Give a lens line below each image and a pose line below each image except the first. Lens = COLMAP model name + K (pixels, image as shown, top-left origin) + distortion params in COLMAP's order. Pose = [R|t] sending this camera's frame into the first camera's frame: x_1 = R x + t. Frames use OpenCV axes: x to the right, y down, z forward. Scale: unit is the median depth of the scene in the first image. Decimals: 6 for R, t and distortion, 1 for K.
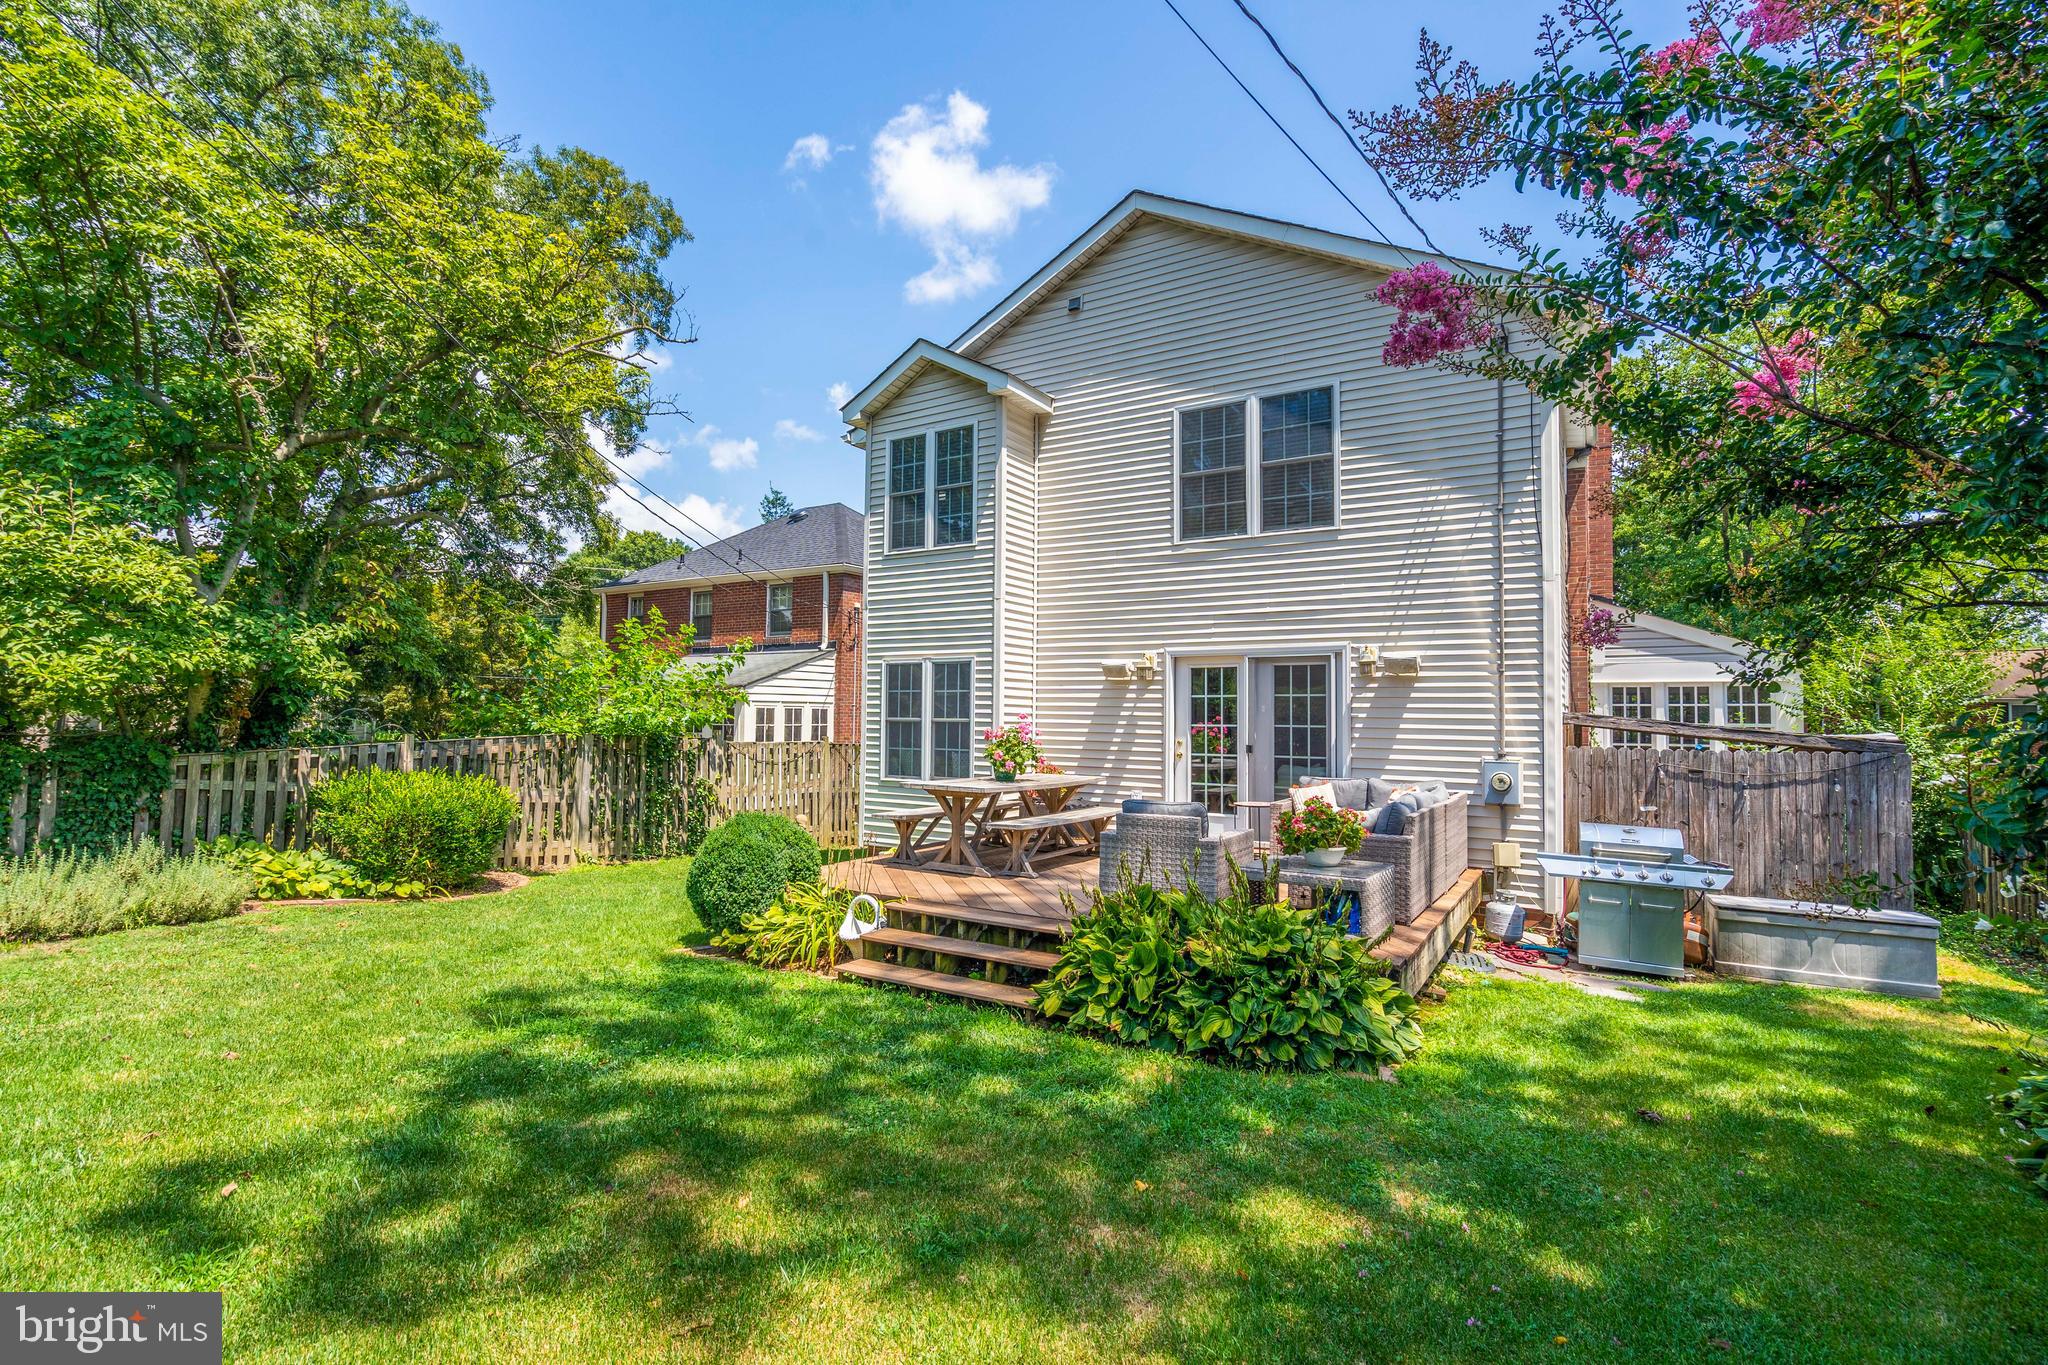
lens RADIAL K [[975.1, 0, 1027.1], [0, 975.1, 625.2], [0, 0, 1]] dist [-0.002536, 0.000006]
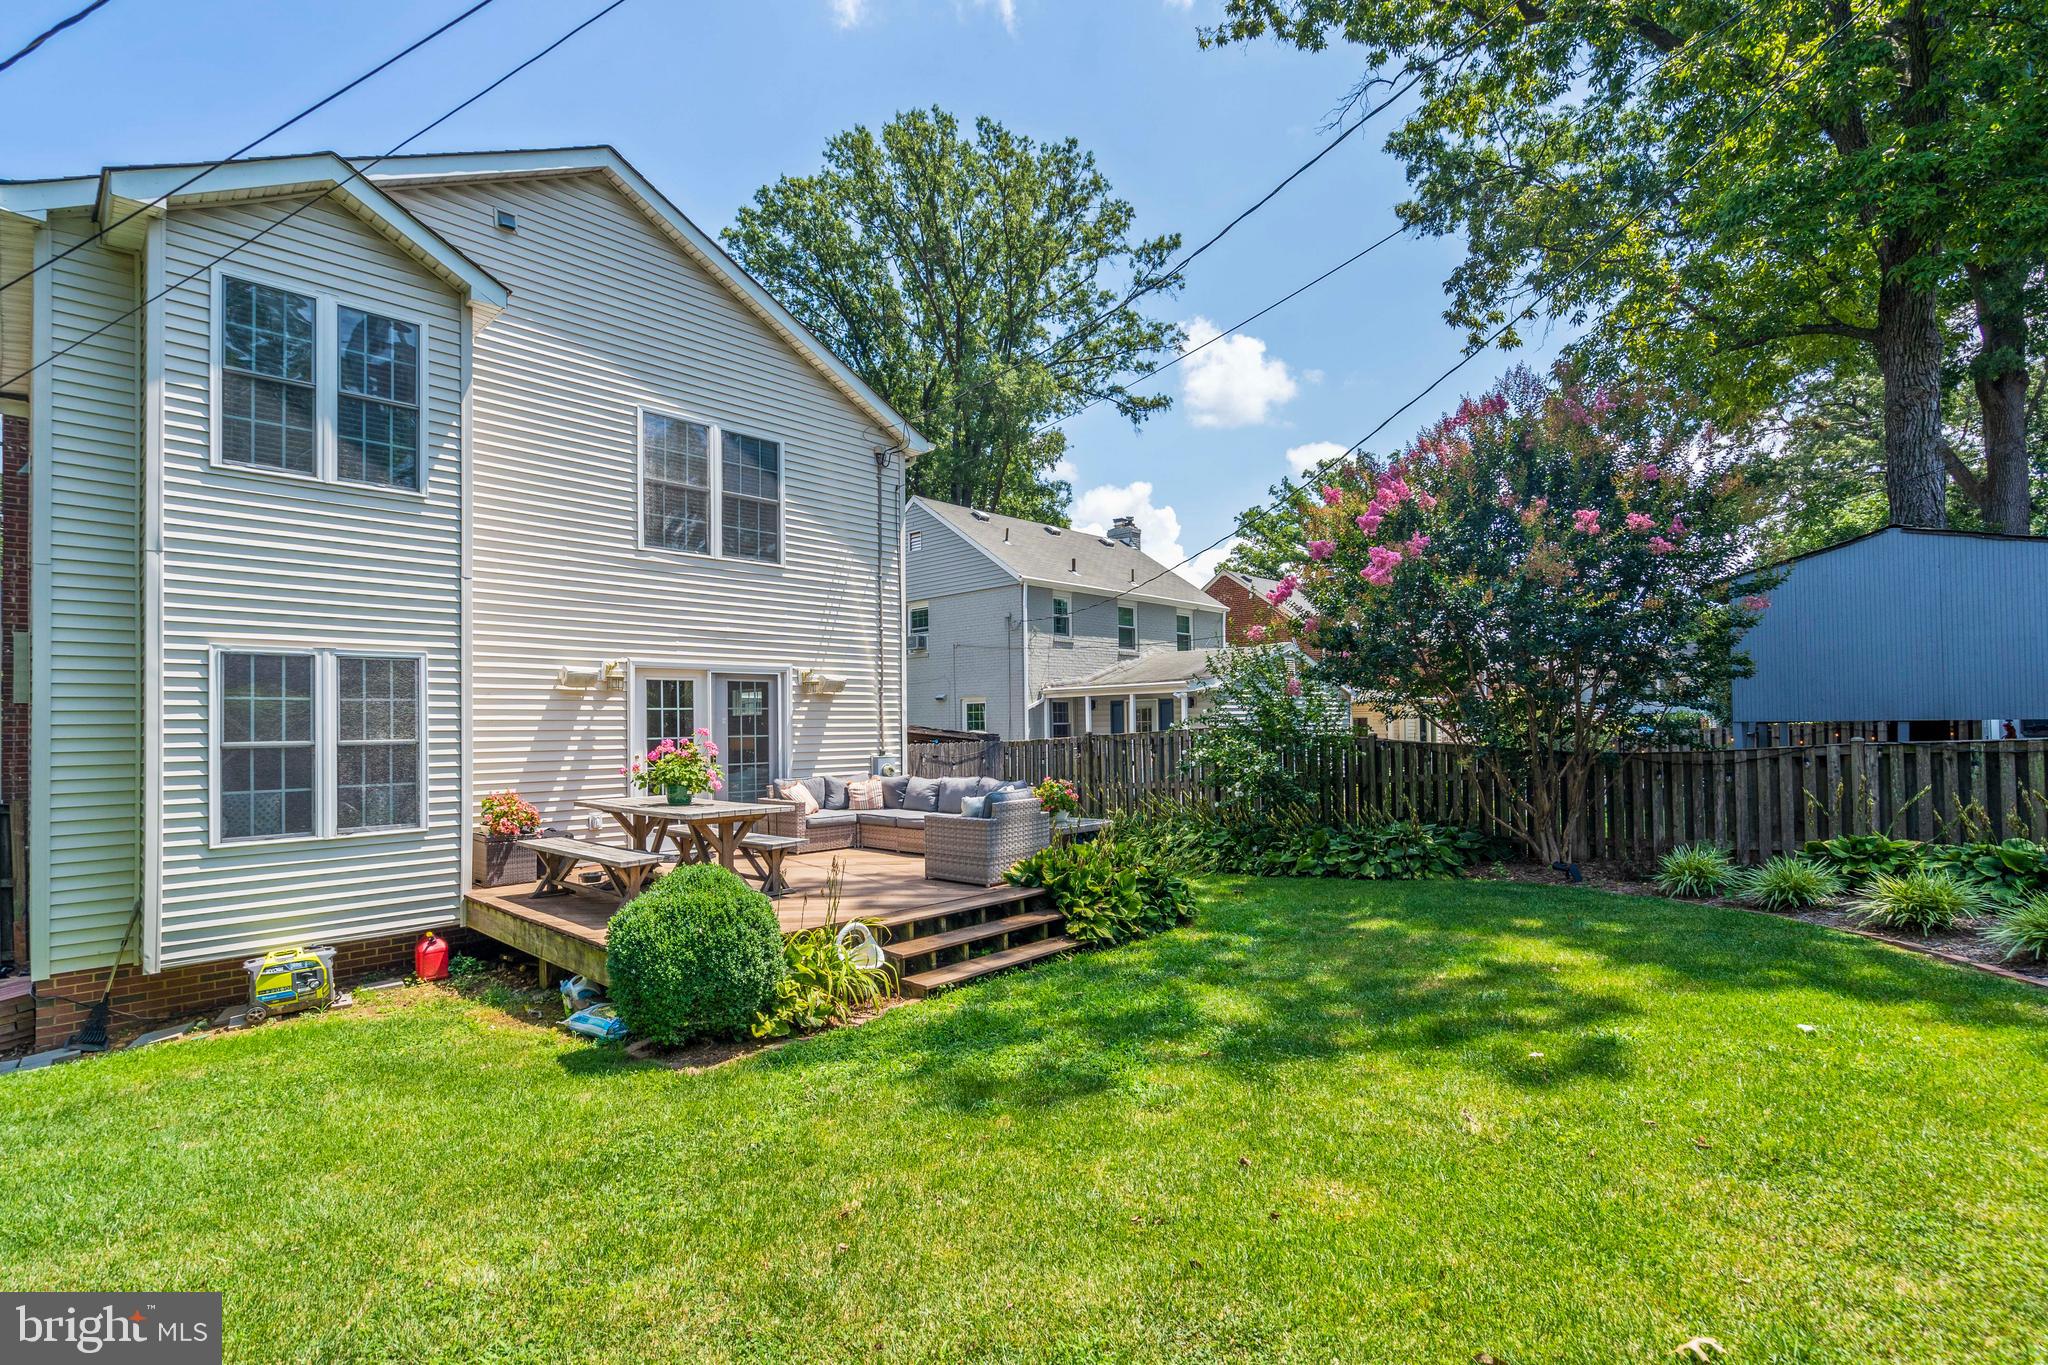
lens RADIAL K [[975.8, 0, 1011.7], [0, 975.8, 670.0], [0, 0, 1]] dist [-0.052837, 0.020113]
pose [[0.155432, 0.041344, 0.986981, -0.766144], [-0.077128, 0.996582, -0.029600, 0.036625], [-0.984831, -0.071523, 0.158089, 0.518885]]
